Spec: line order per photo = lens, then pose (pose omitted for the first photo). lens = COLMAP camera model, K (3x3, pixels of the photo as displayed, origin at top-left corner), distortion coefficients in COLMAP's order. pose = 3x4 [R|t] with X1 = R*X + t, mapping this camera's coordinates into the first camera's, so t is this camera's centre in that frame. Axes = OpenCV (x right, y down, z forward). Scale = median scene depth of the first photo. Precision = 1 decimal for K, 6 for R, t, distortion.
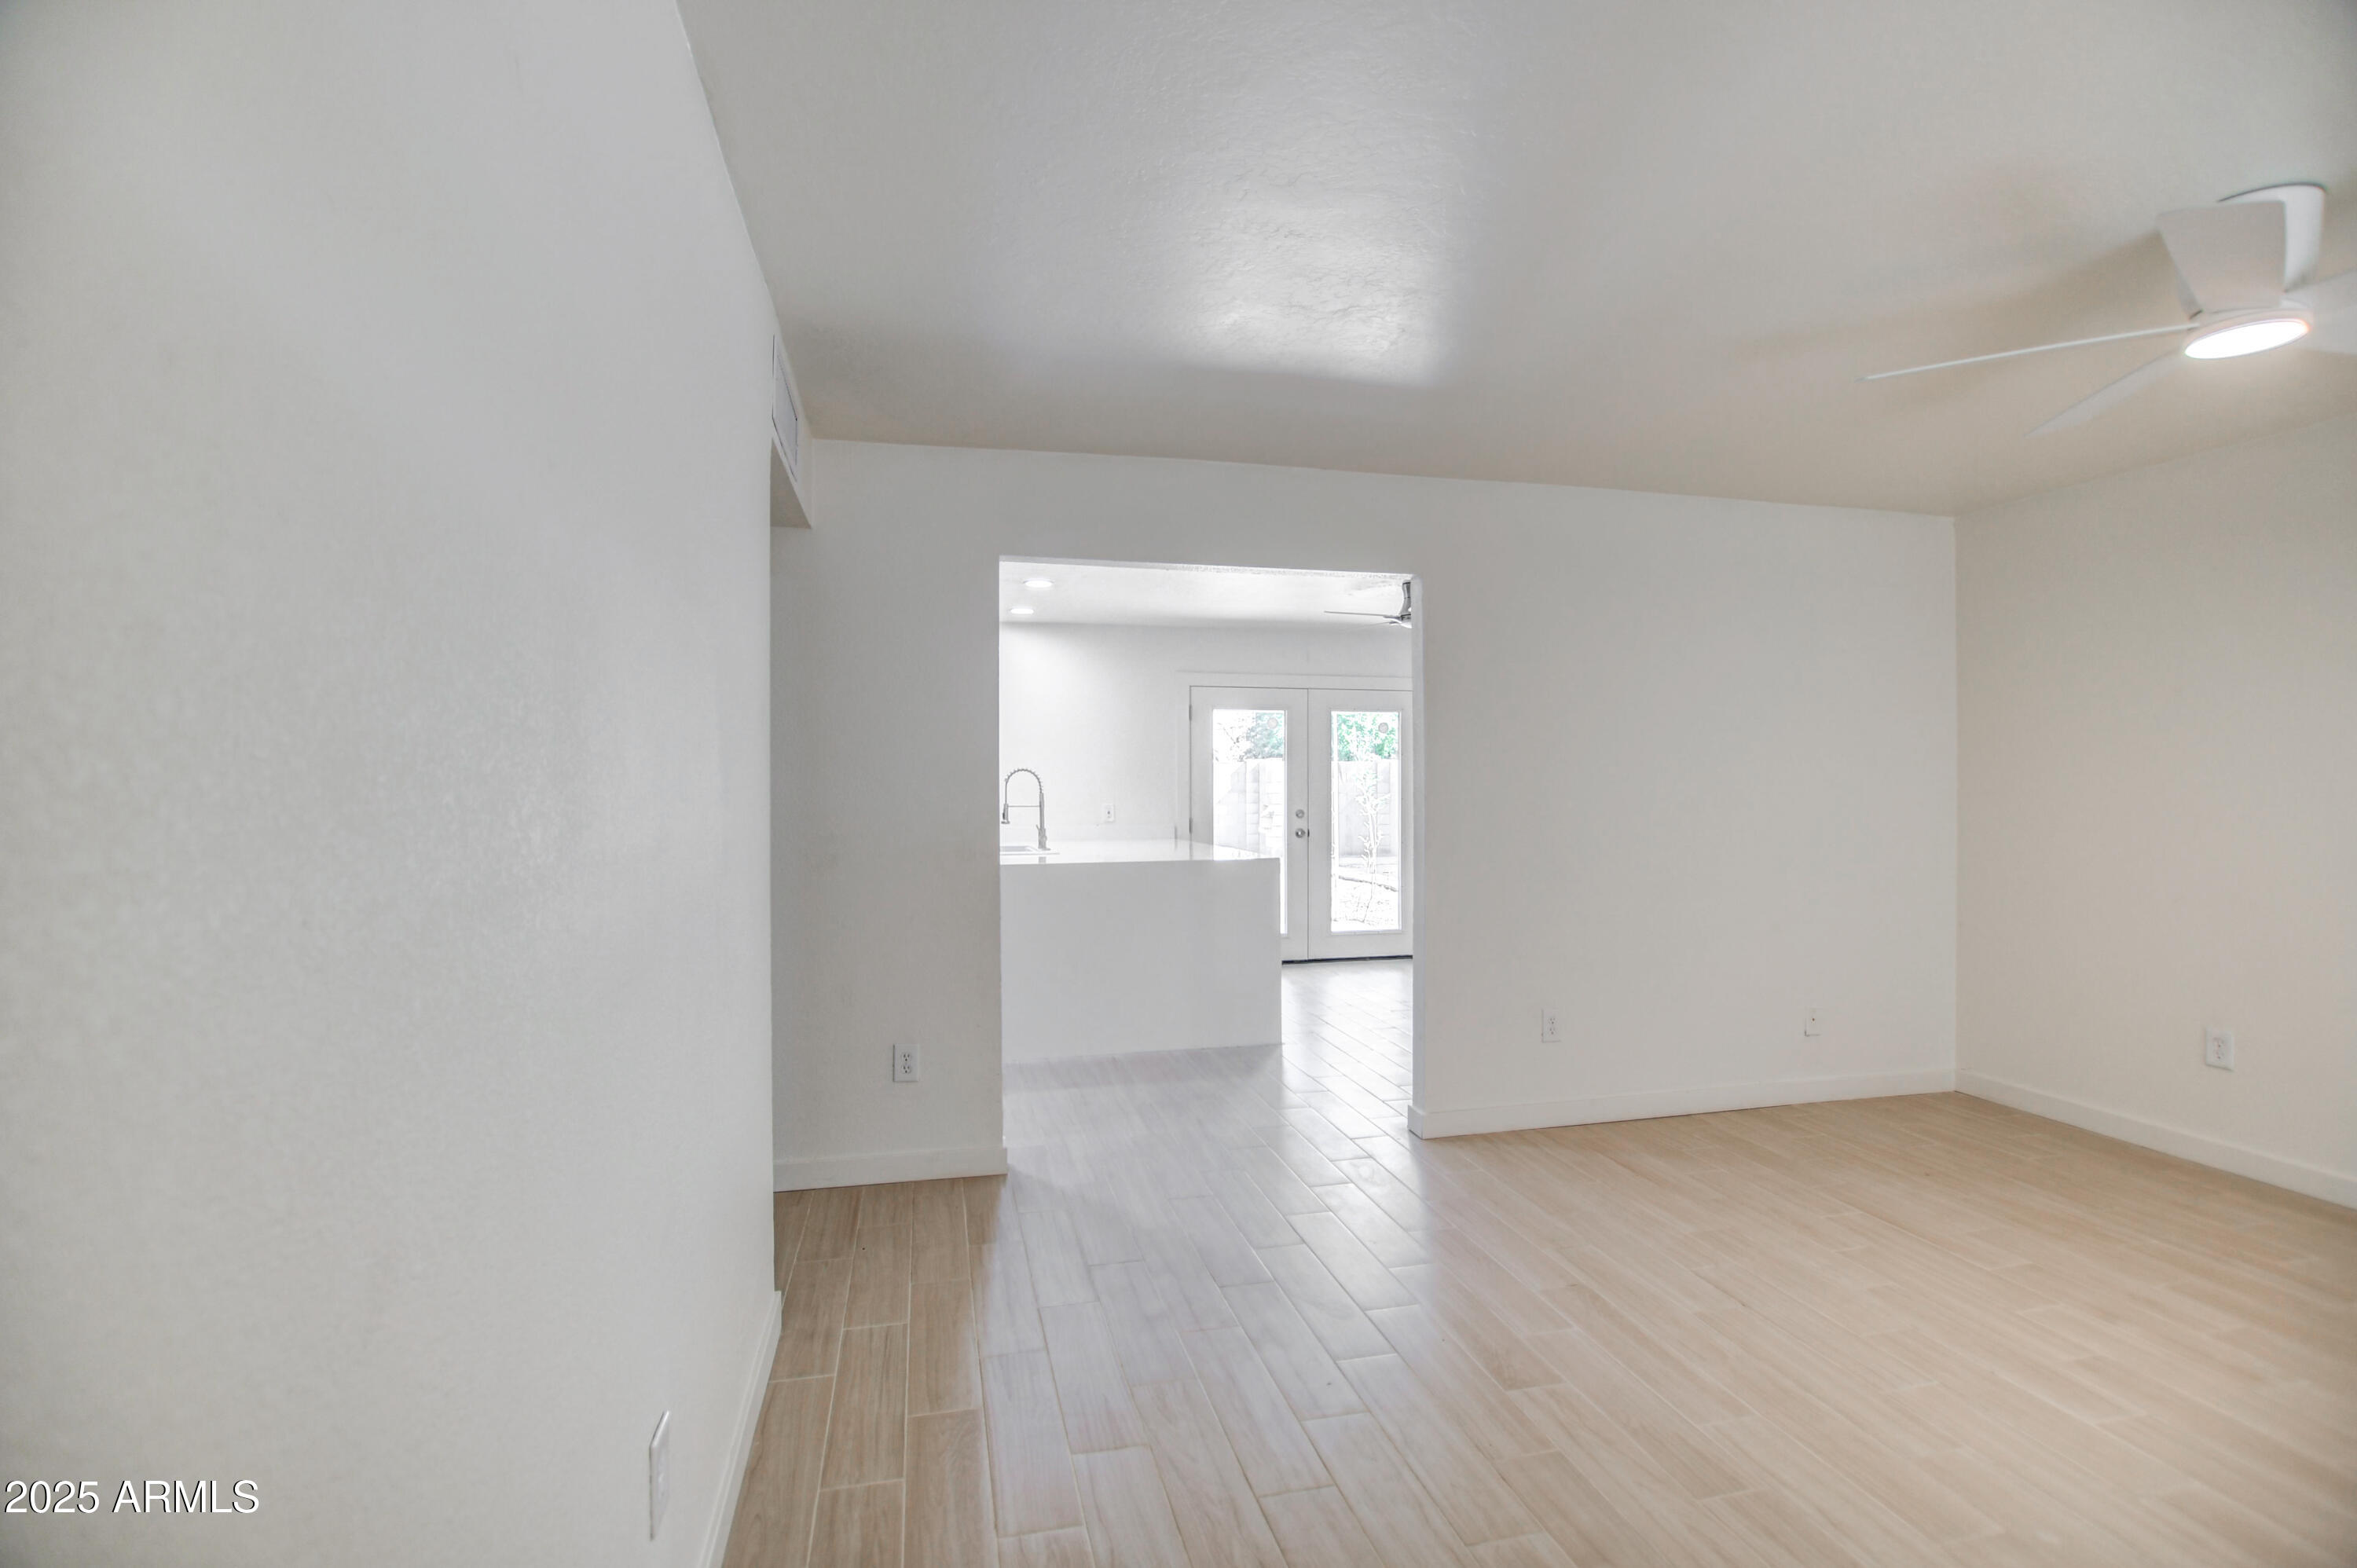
lens RADIAL K [[1045.7, 0, 1166.0], [0, 1045.7, 785.1], [0, 0, 1]] dist [-0.029620, 0.000234]
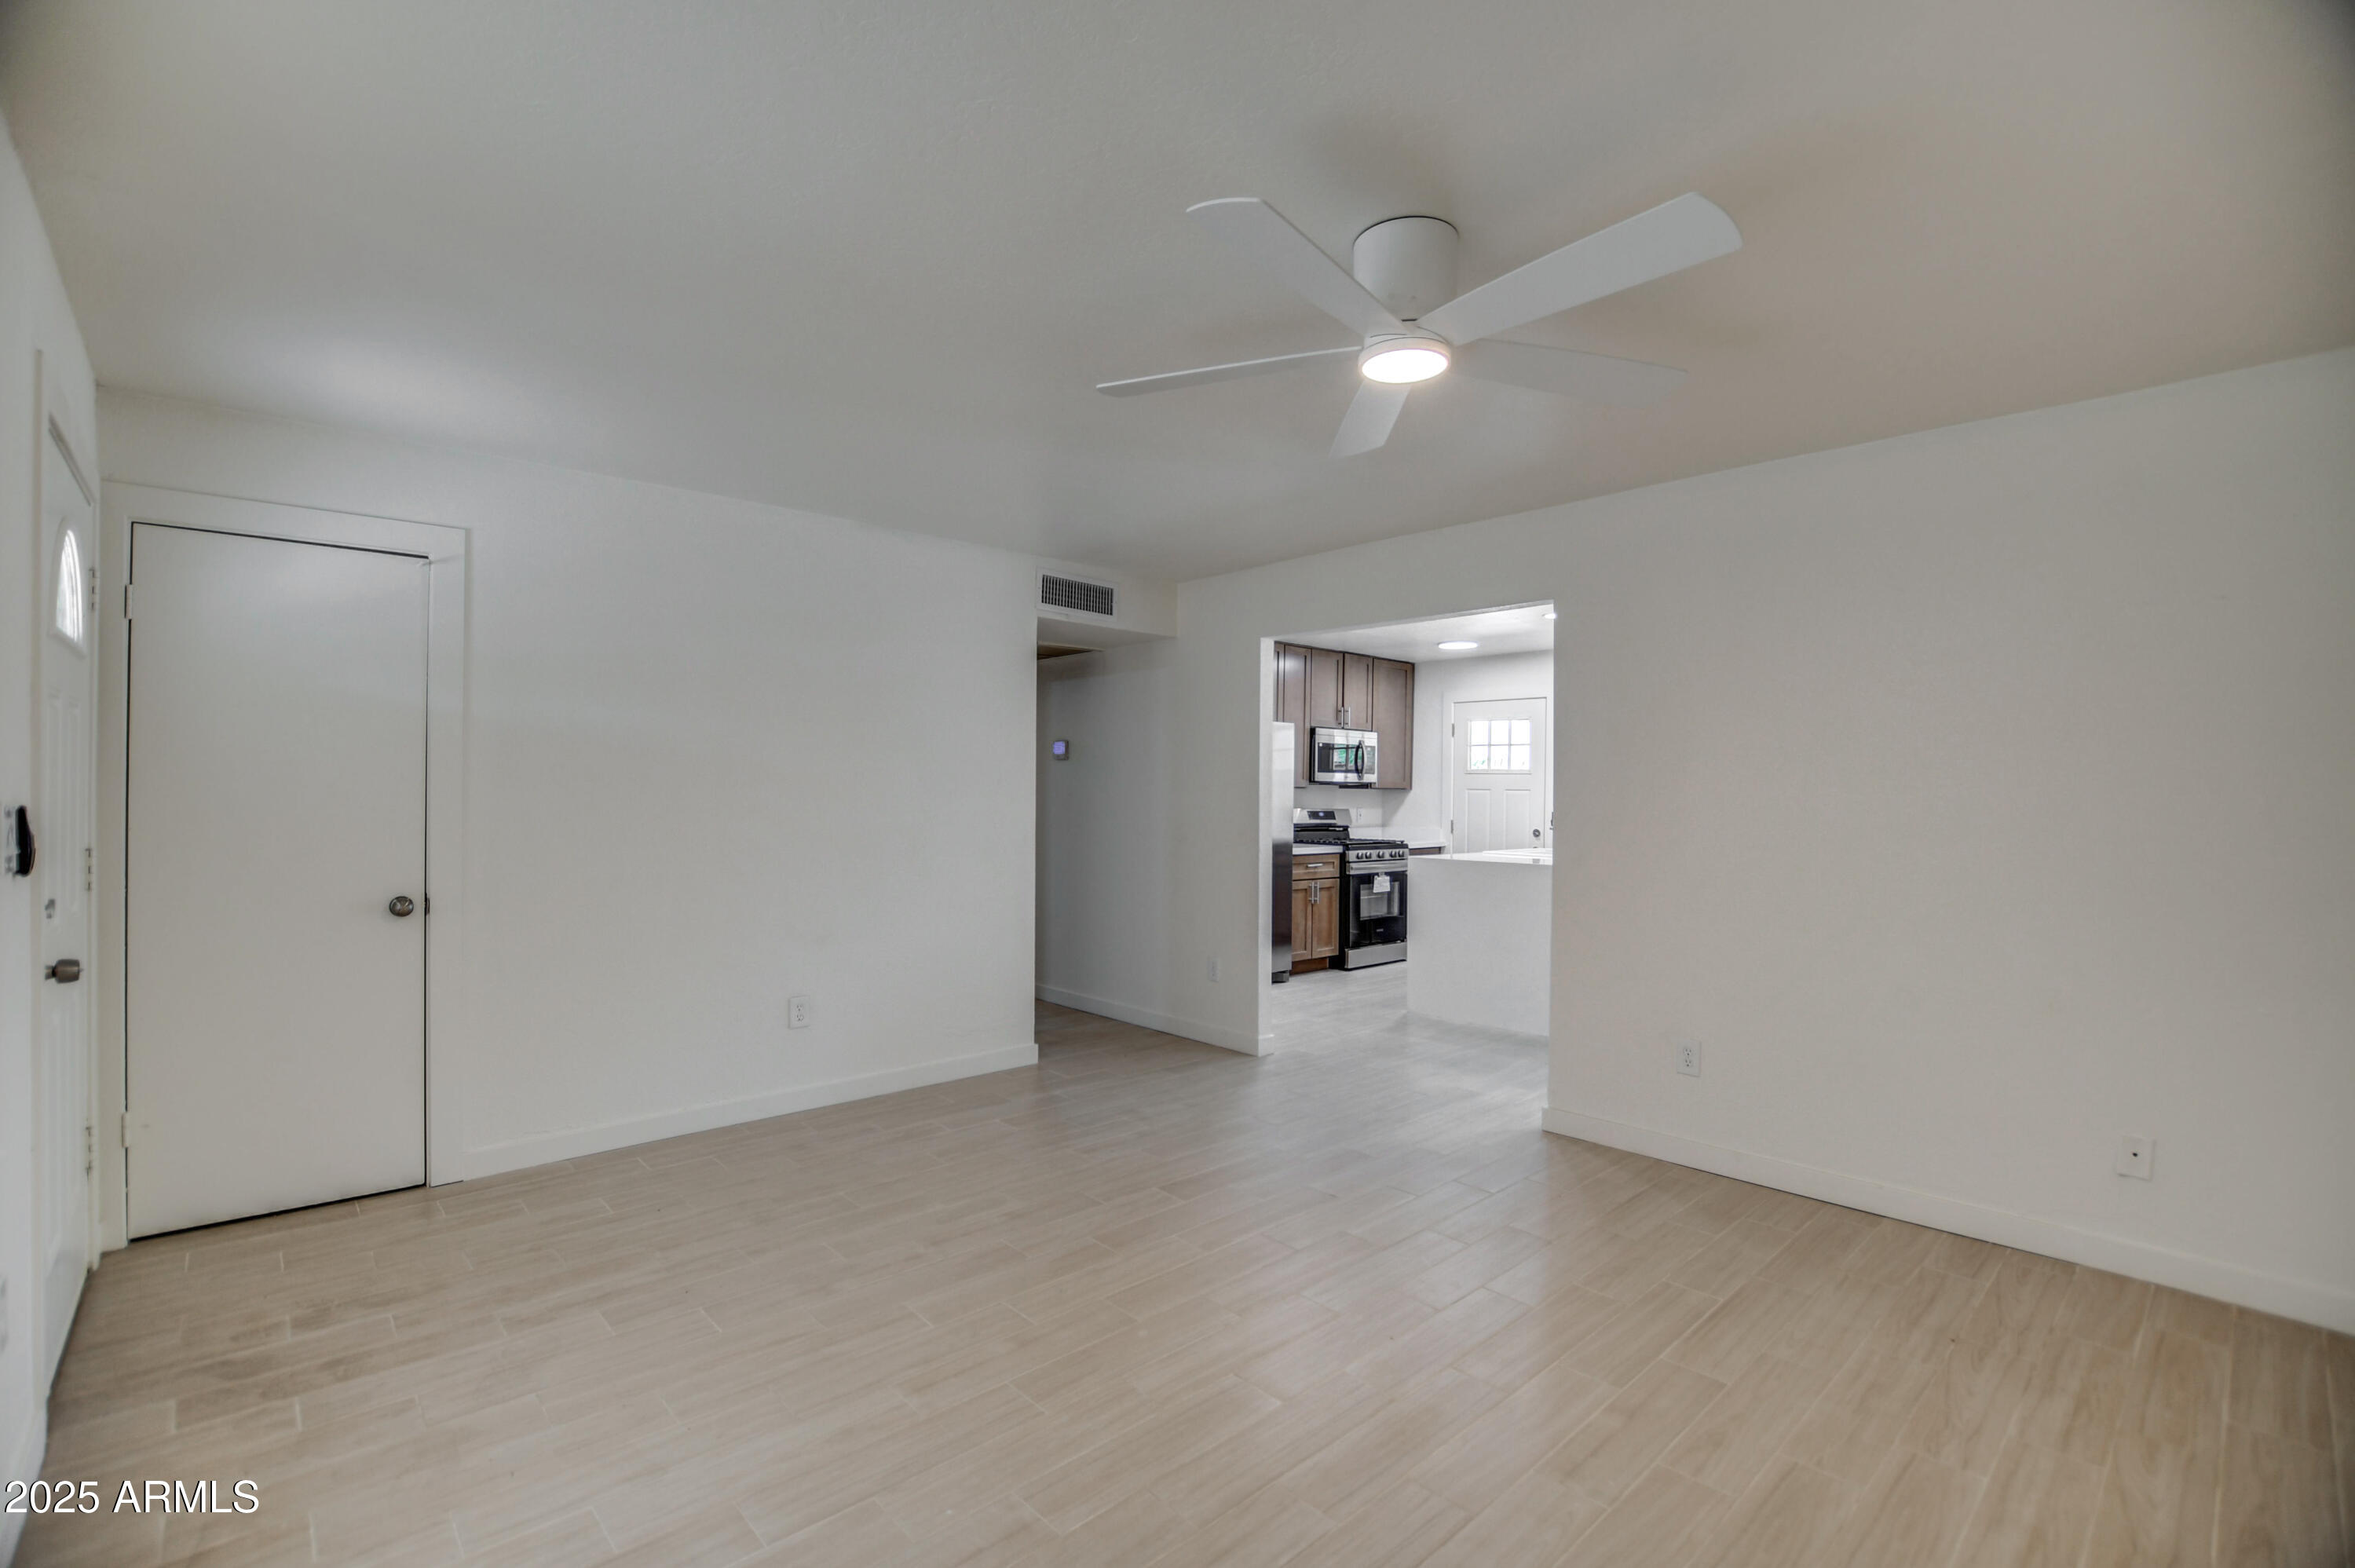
lens RADIAL K [[1044.8, 0, 1165.0], [0, 1044.8, 785.1], [0, 0, 1]] dist [-0.029620, 0.000234]
pose [[0.493917, 0.000879, -0.869509, 1.429868], [-0.008112, 0.999961, -0.003597, -0.007187], [0.869471, 0.008830, 0.493905, 0.204256]]
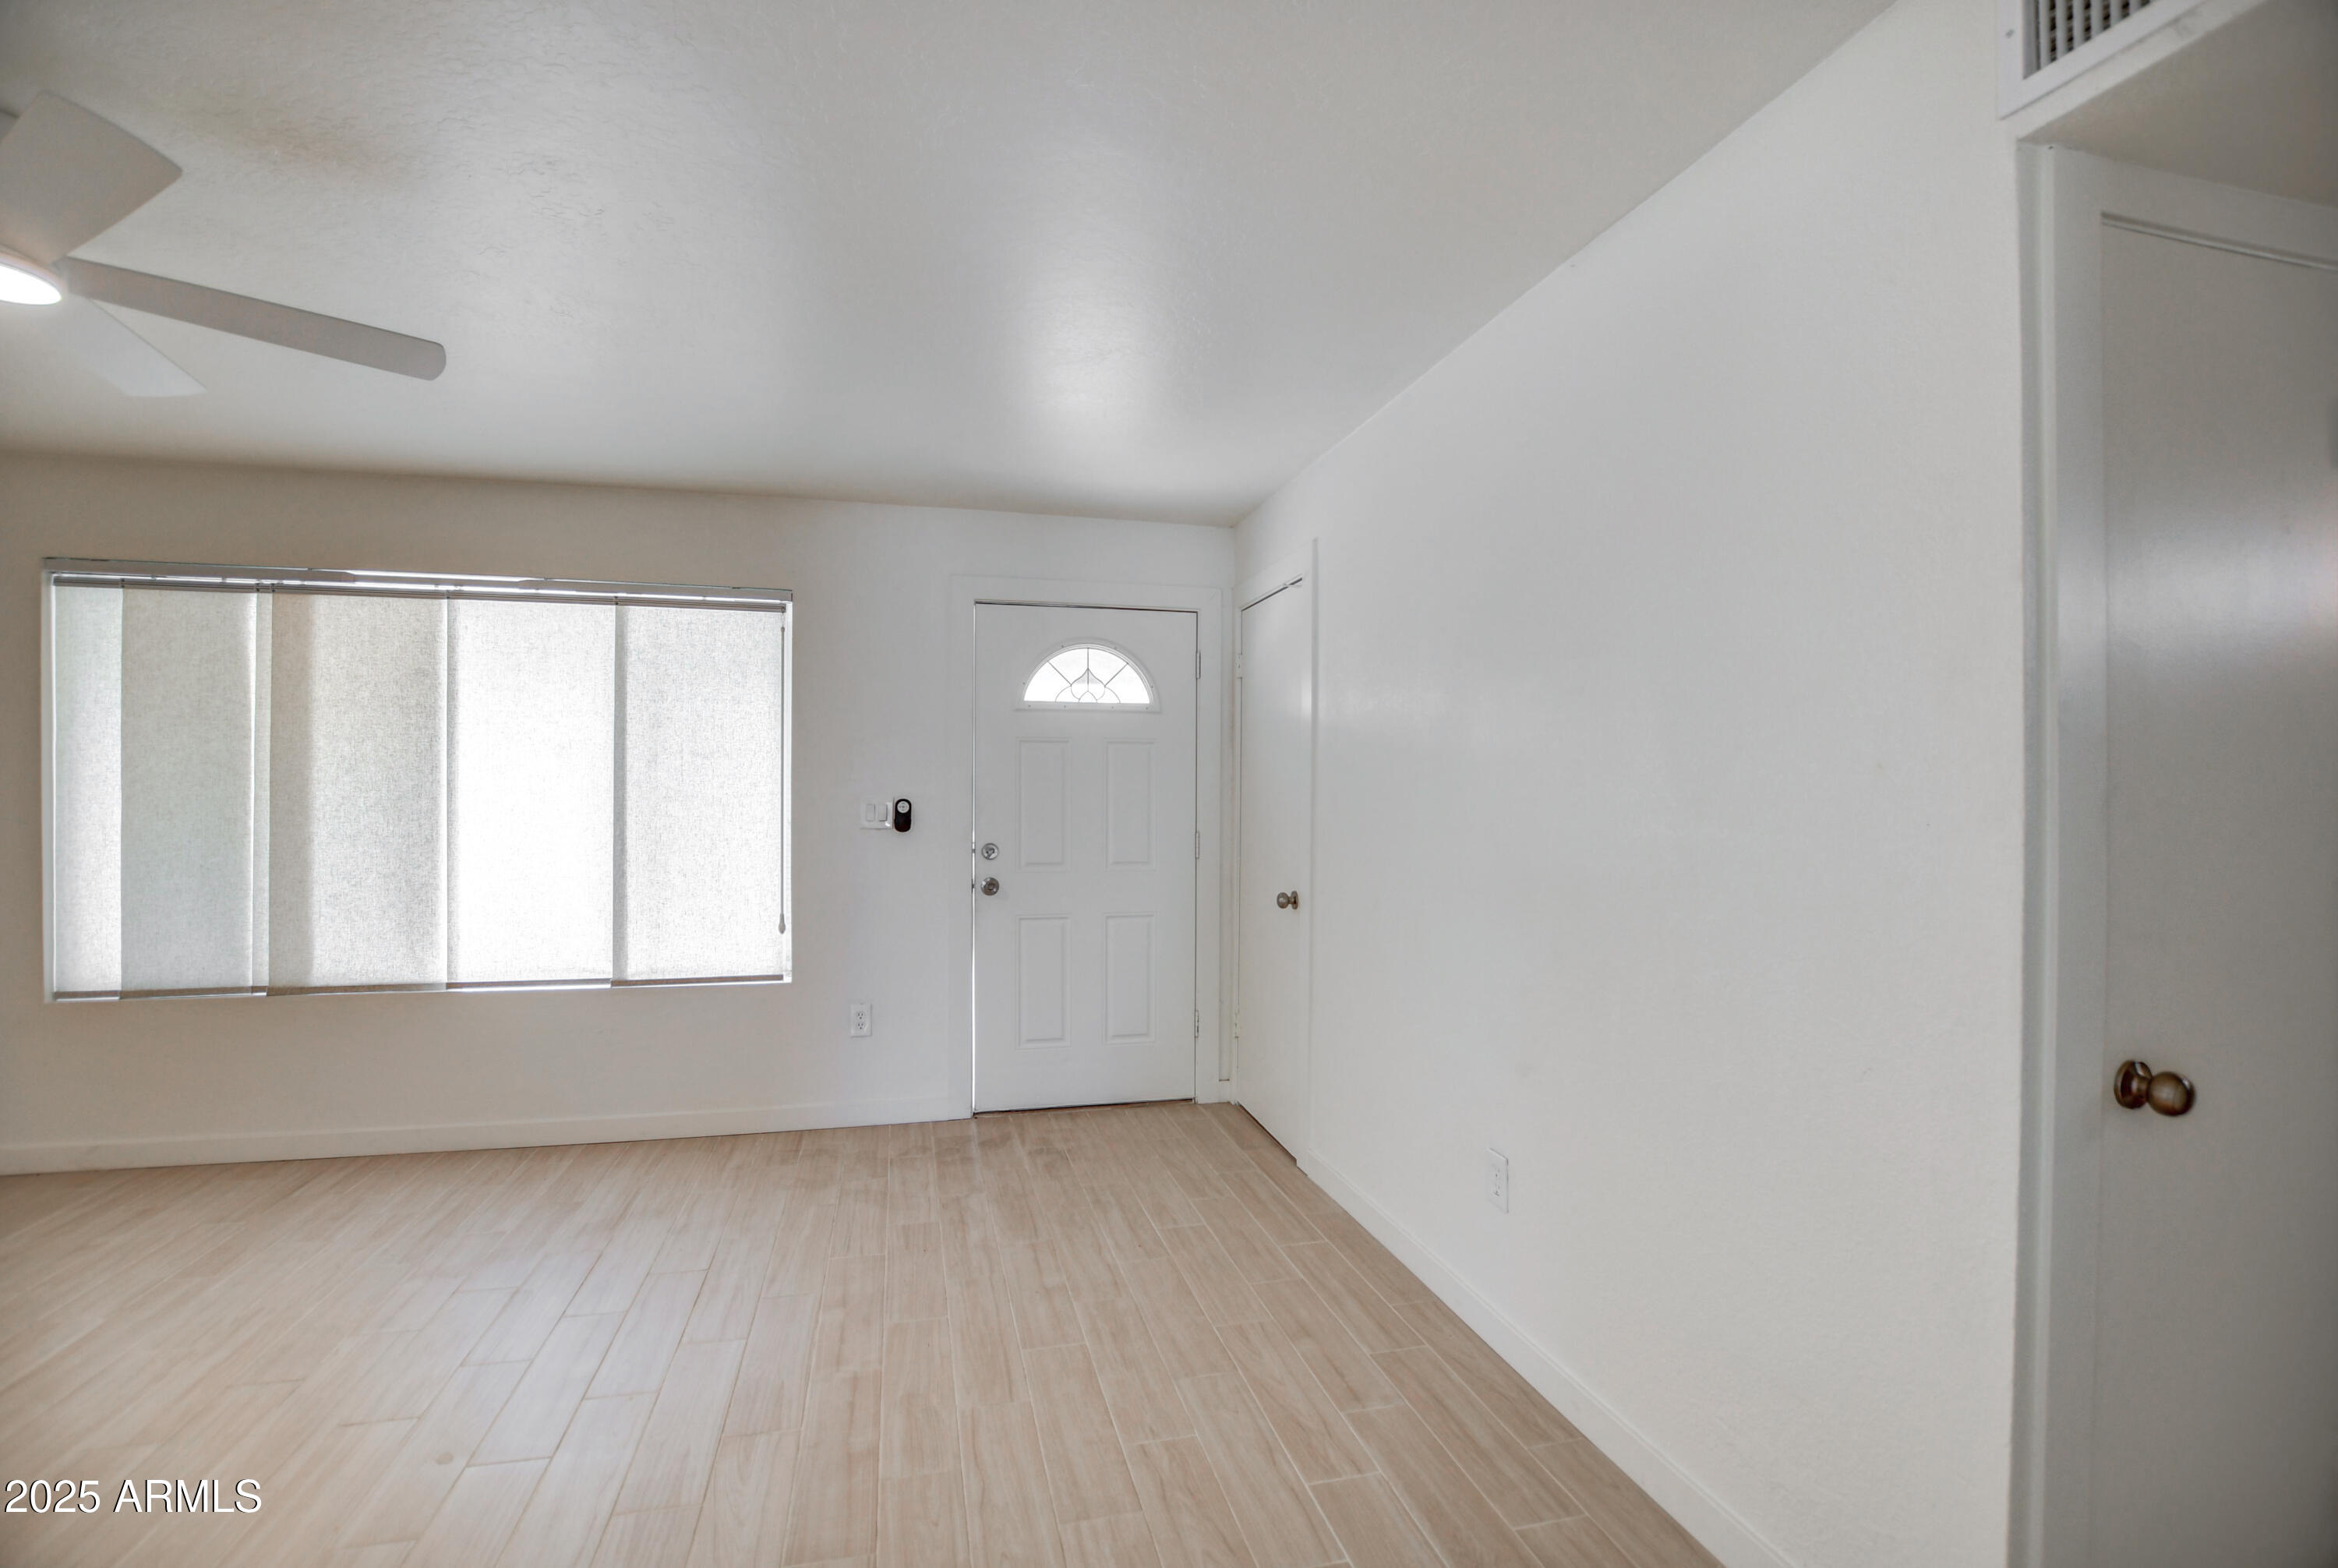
lens RADIAL K [[1037.3, 0, 1156.6], [0, 1037.3, 785.1], [0, 0, 1]] dist [-0.029620, 0.000234]
pose [[-0.999819, -0.002657, -0.018852, 0.069059], [-0.002617, 0.999994, -0.002177, -0.006487], [0.018858, -0.002127, -0.999820, 1.429586]]
